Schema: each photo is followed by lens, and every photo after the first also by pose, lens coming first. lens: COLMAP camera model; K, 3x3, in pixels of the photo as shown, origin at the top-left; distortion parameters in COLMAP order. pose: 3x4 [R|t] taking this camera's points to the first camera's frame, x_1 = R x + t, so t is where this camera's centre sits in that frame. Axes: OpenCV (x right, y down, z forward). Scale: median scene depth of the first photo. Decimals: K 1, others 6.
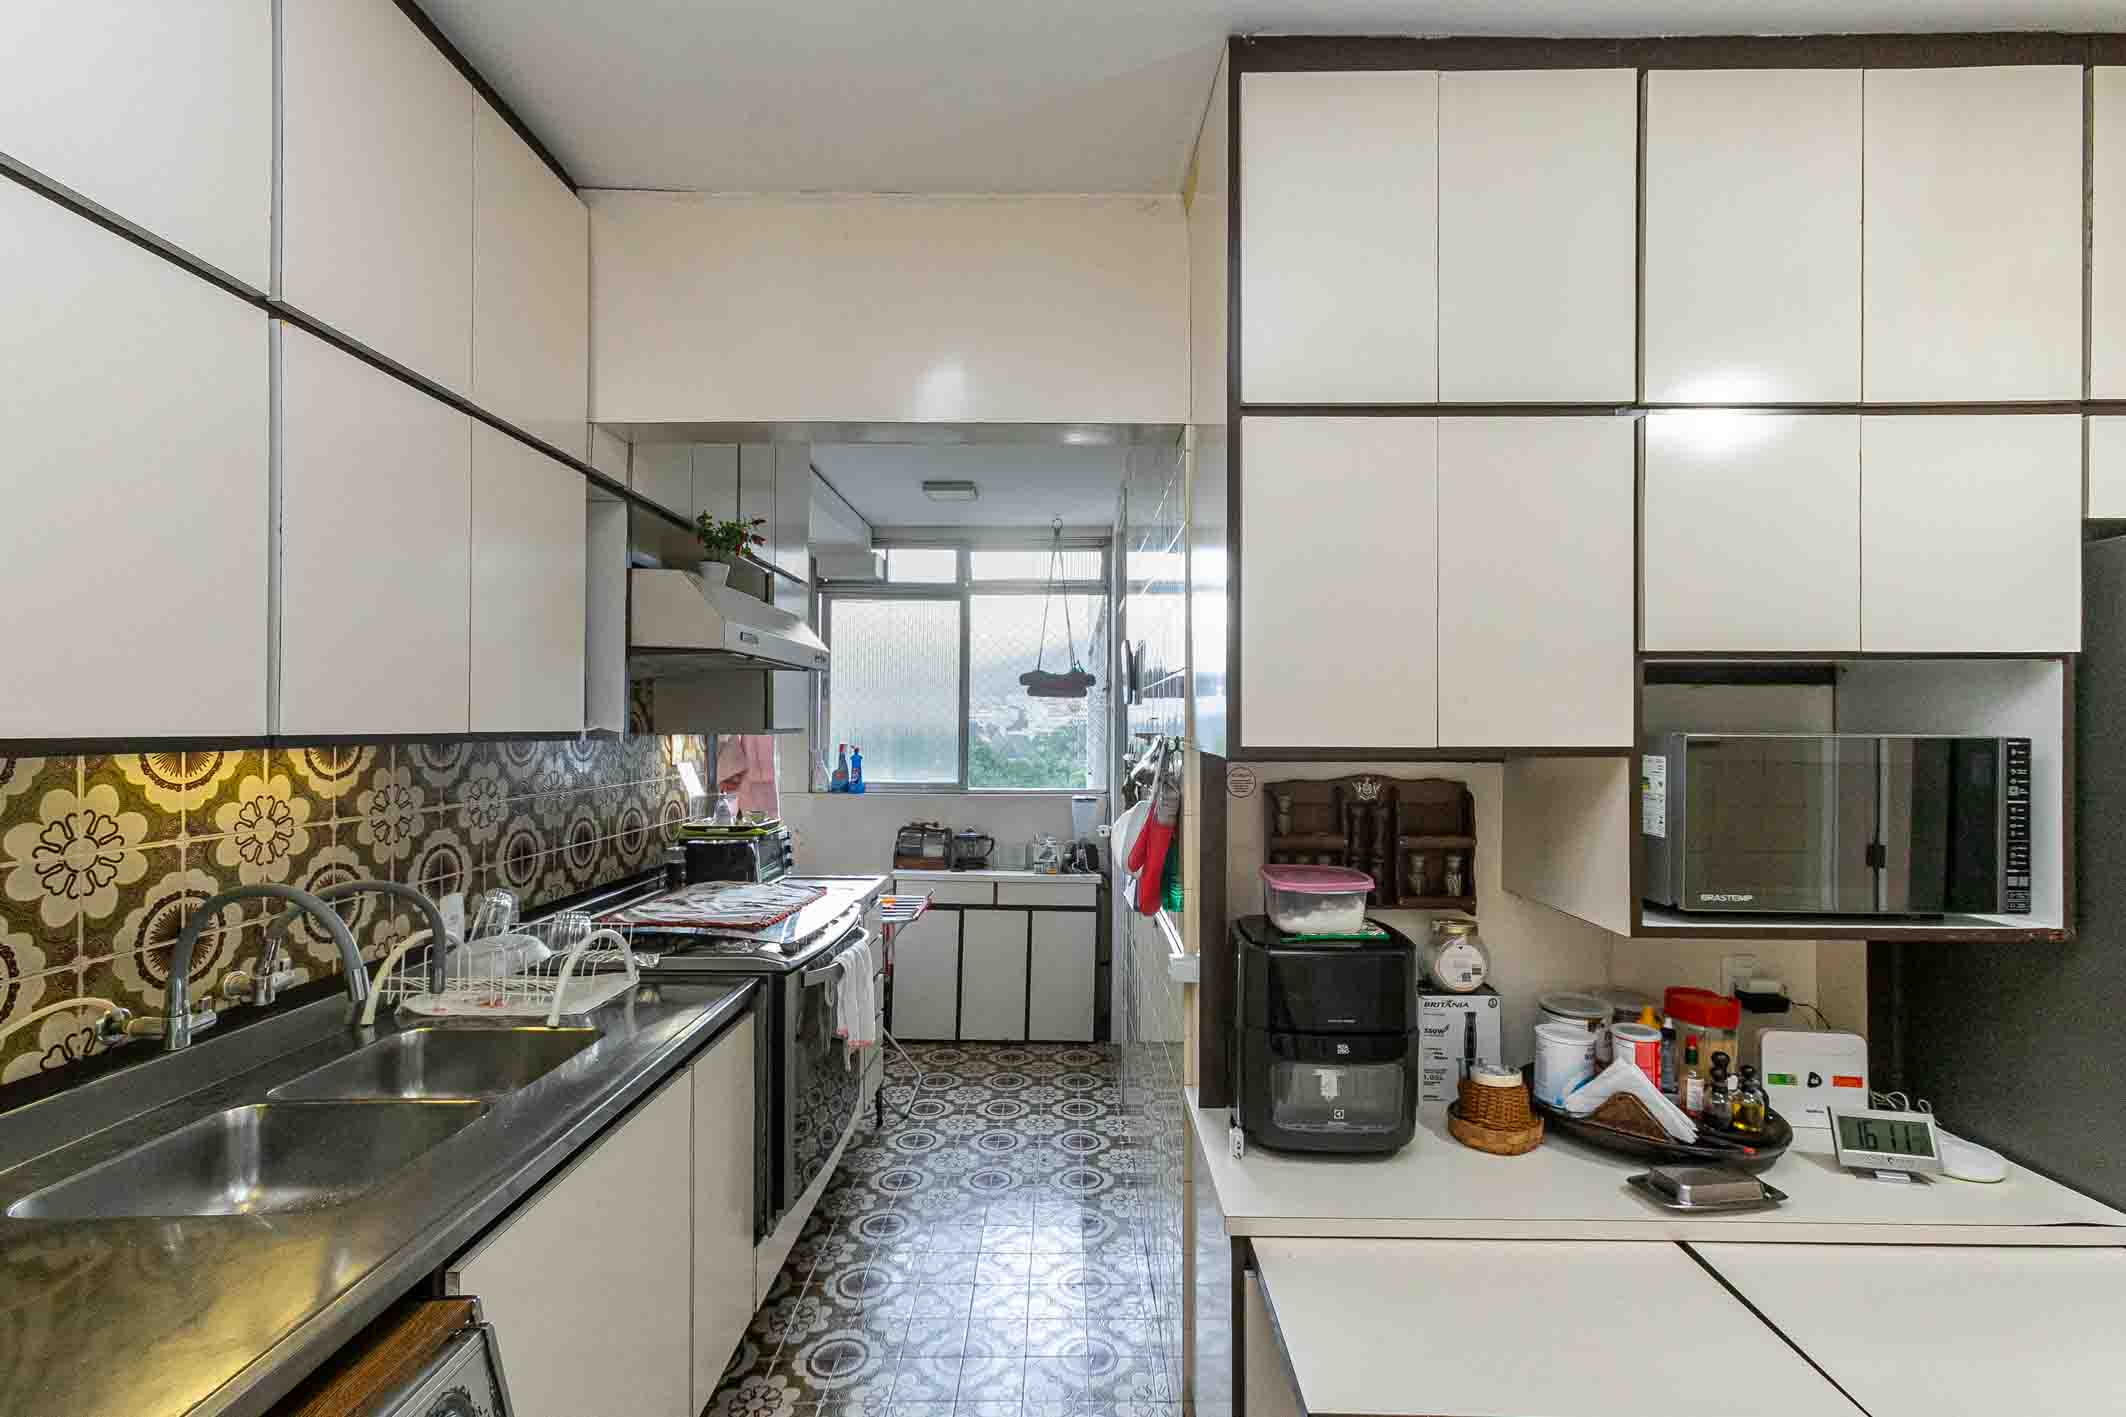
lens RADIAL K [[944.0, 0, 1063.0], [0, 944.0, 708.5], [0, 0, 1]] dist [0.000247, 0.000484]
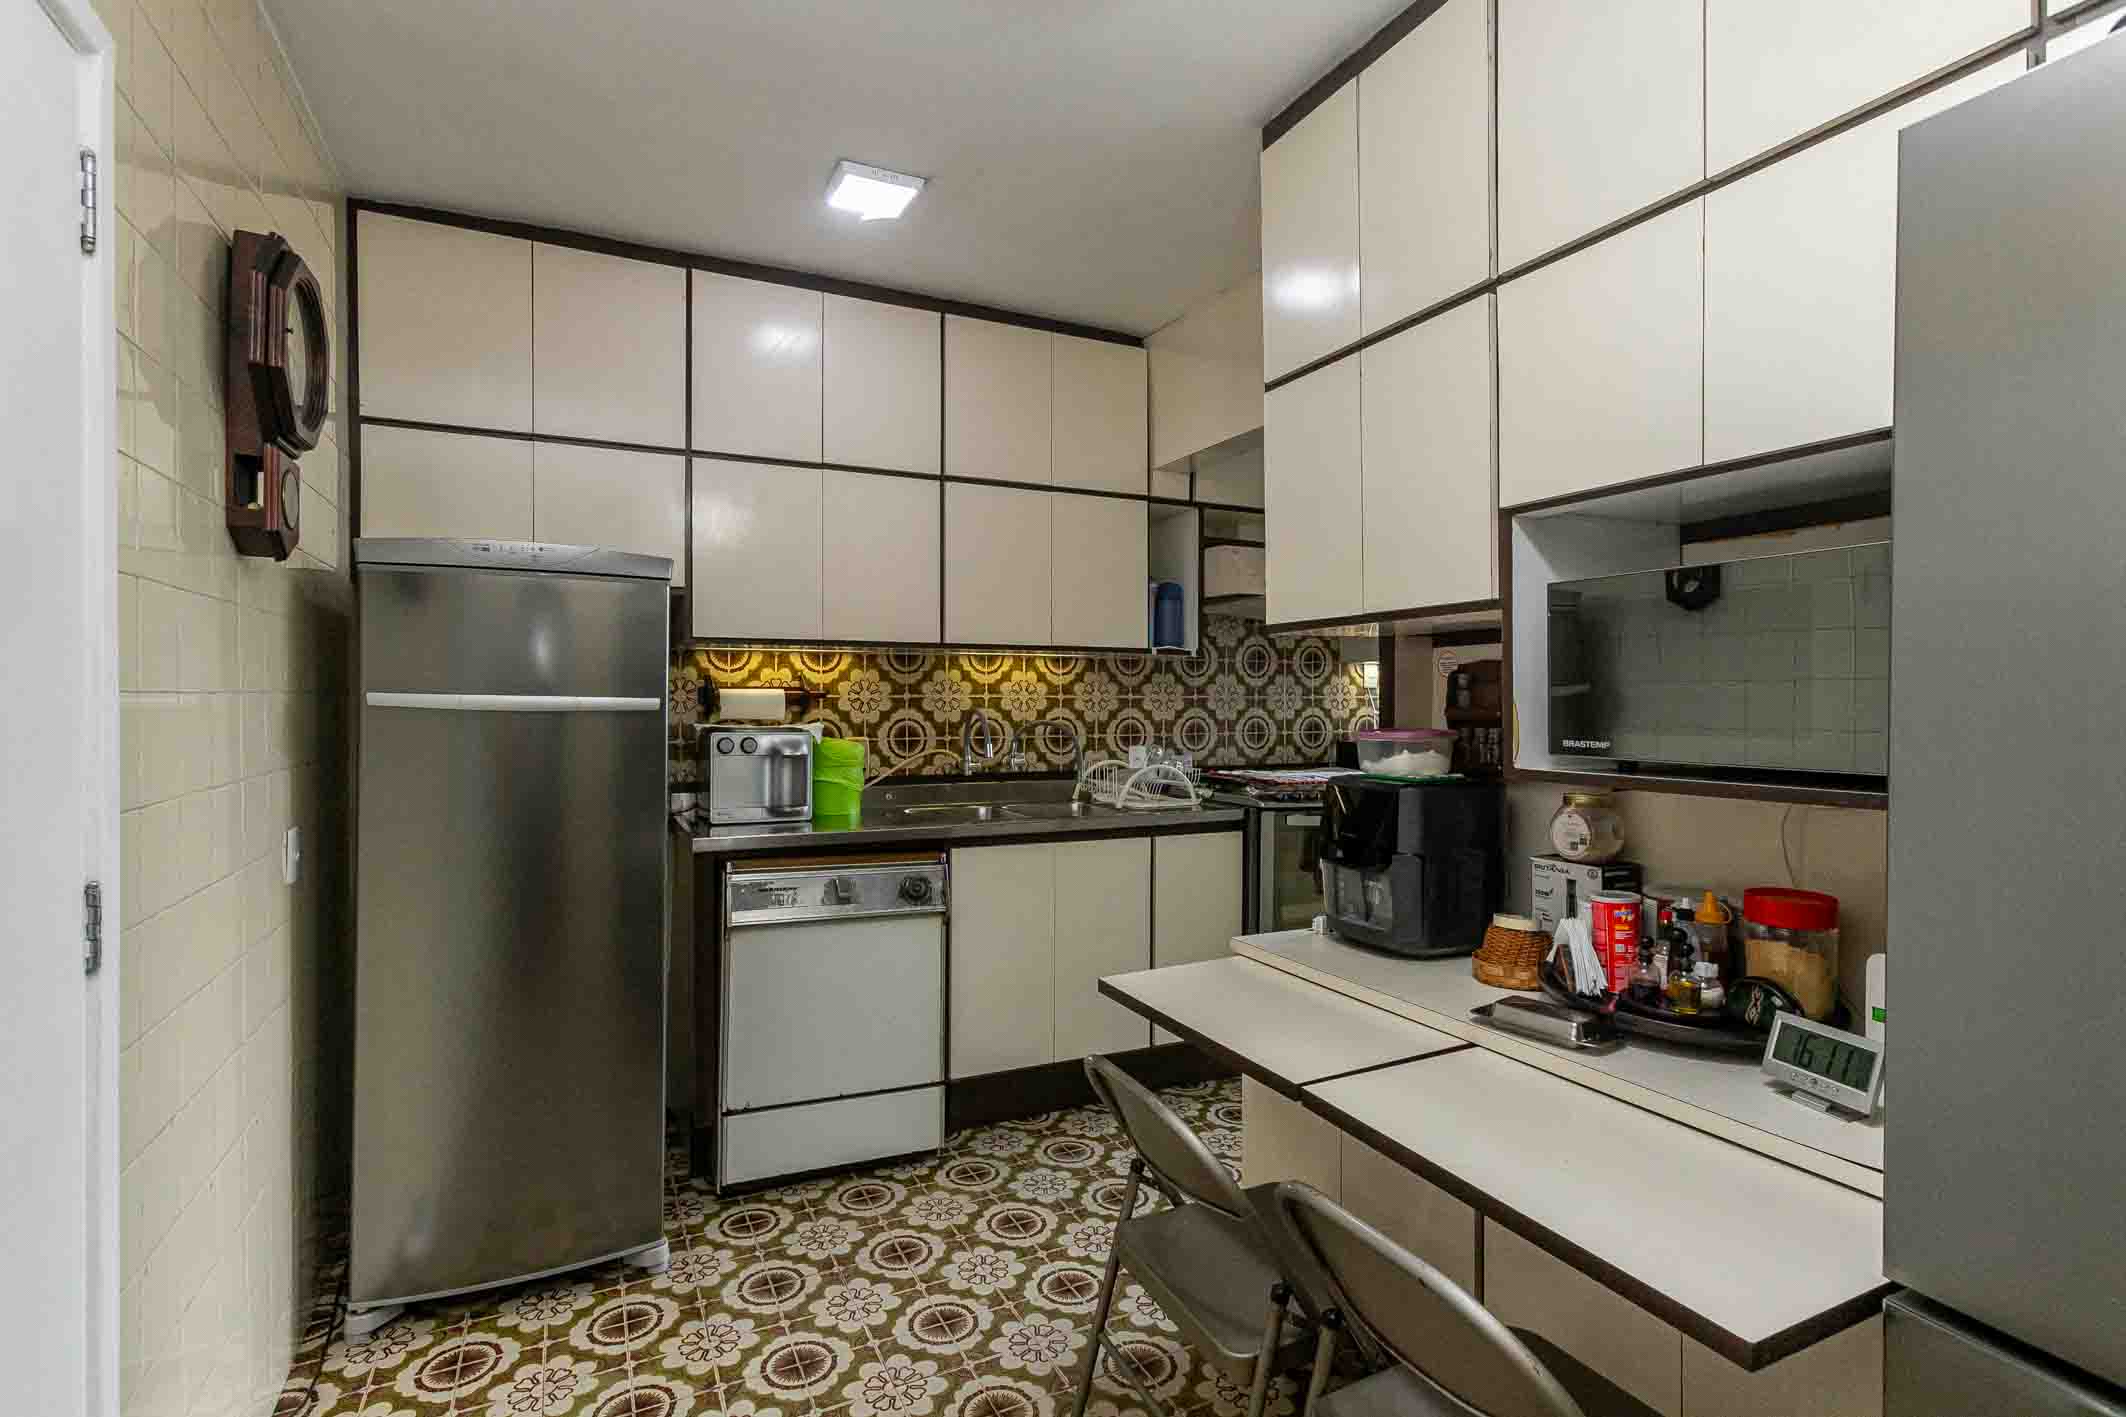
lens RADIAL K [[951.4, 0, 1059.9], [0, 951.4, 697.3], [0, 0, 1]] dist [0.000207, 0.000200]
pose [[0.466126, -0.000596, -0.884718, 1.119260], [0.017682, 0.999806, 0.008642, 0.112266], [0.884542, -0.019672, 0.466046, 0.046269]]
